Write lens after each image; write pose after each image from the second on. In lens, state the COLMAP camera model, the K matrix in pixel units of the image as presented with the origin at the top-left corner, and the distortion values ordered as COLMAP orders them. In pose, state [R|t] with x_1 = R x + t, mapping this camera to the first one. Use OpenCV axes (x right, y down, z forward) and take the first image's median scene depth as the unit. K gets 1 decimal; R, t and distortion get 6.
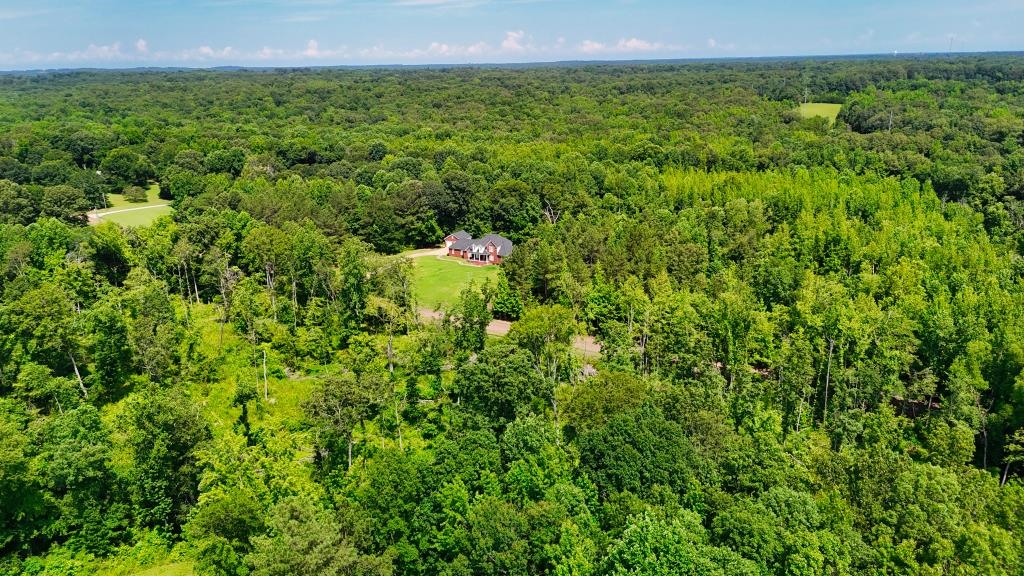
lens RADIAL K [[751.3, 0, 514.5], [0, 751.3, 291.8], [0, 0, 1]] dist [0.054007, -0.055915]
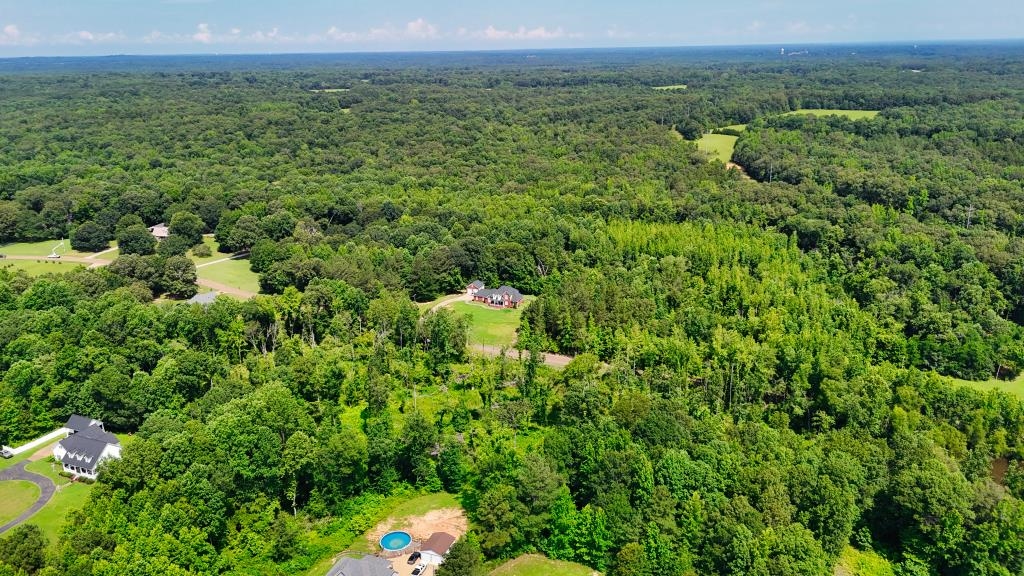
lens RADIAL K [[751.3, 0, 510.7], [0, 751.3, 288.1], [0, 0, 1]] dist [0.054007, -0.055915]
pose [[0.993275, -0.031865, 0.111306, -0.222107], [0.030462, 0.999434, 0.014287, -0.115577], [-0.111698, -0.010800, 0.993684, -0.536993]]
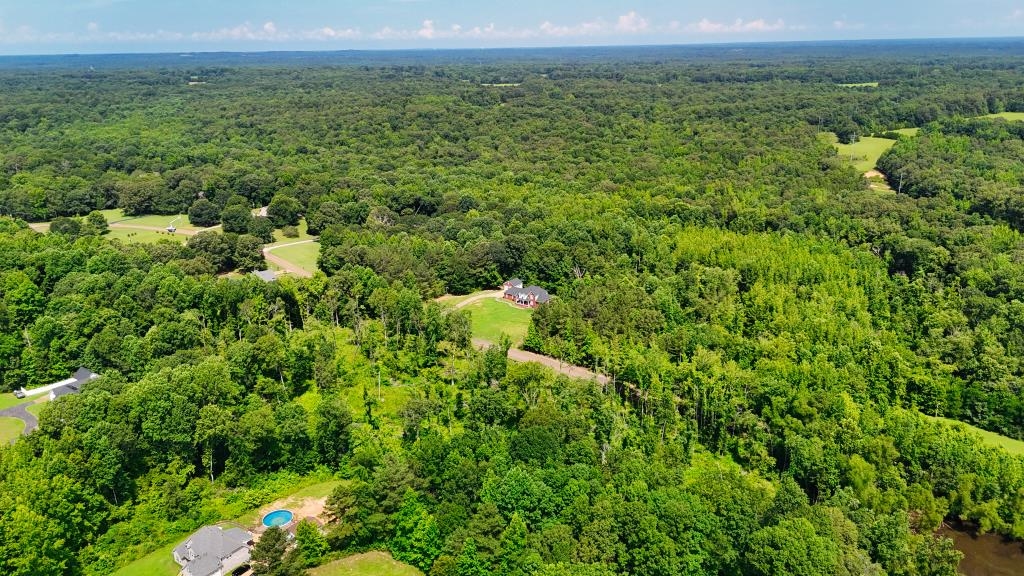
lens RADIAL K [[751.3, 0, 512.5], [0, 751.3, 291.8], [0, 0, 1]] dist [0.054007, -0.055915]
pose [[0.989437, 0.048274, -0.136689, 0.155067], [-0.044917, 0.998611, 0.027535, -0.127716], [0.137828, -0.021105, 0.990231, -0.516611]]
